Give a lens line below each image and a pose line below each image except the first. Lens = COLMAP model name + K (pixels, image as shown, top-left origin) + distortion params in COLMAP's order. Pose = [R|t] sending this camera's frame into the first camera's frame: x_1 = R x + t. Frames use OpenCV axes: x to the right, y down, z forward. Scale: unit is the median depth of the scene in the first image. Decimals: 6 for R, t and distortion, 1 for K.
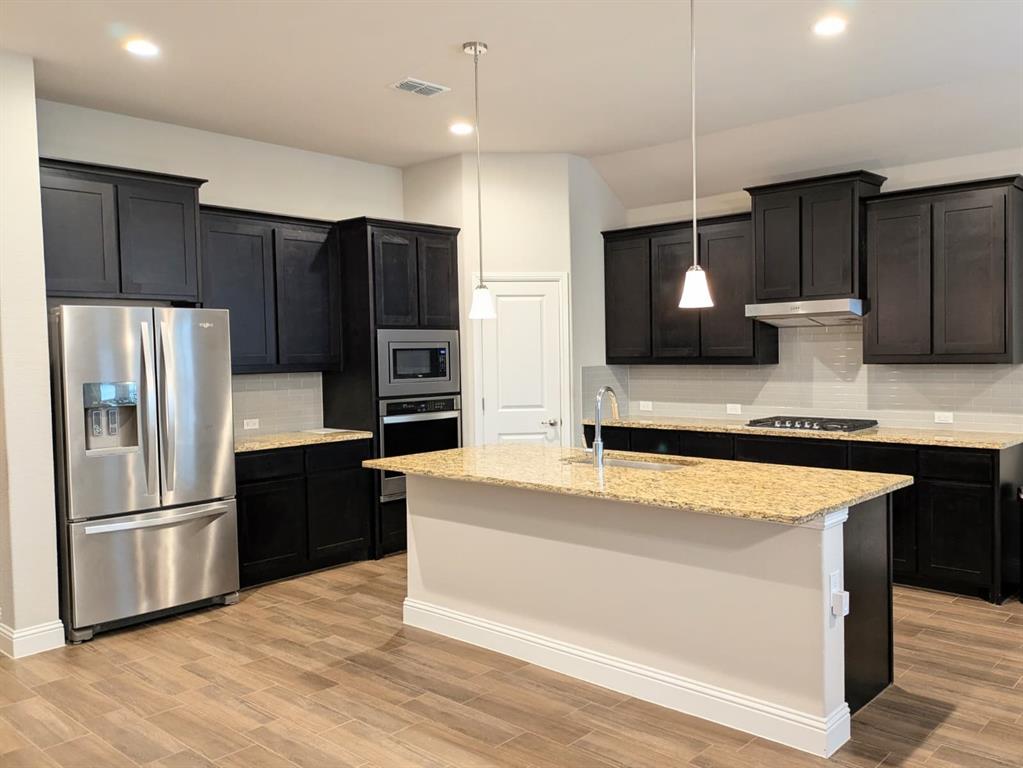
lens RADIAL K [[851.3, 0, 511.5], [0, 851.3, 384.0], [0, 0, 1]] dist [0.000595, -0.000161]
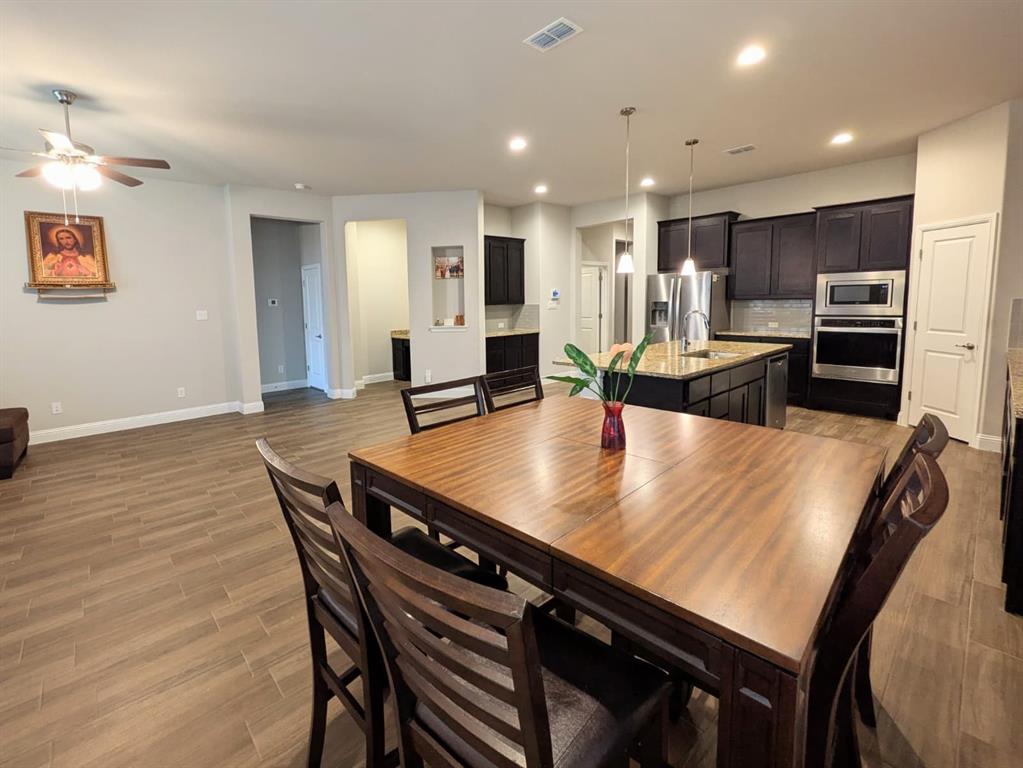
lens RADIAL K [[607.7, 0, 511.5], [0, 607.7, 384.0], [0, 0, 1]] dist [-0.000881, -0.000726]
pose [[-0.171355, 0.153049, -0.973249, 1.048994], [-0.019594, 0.987135, 0.158682, -0.026108], [0.985014, 0.046261, -0.166152, 0.558019]]
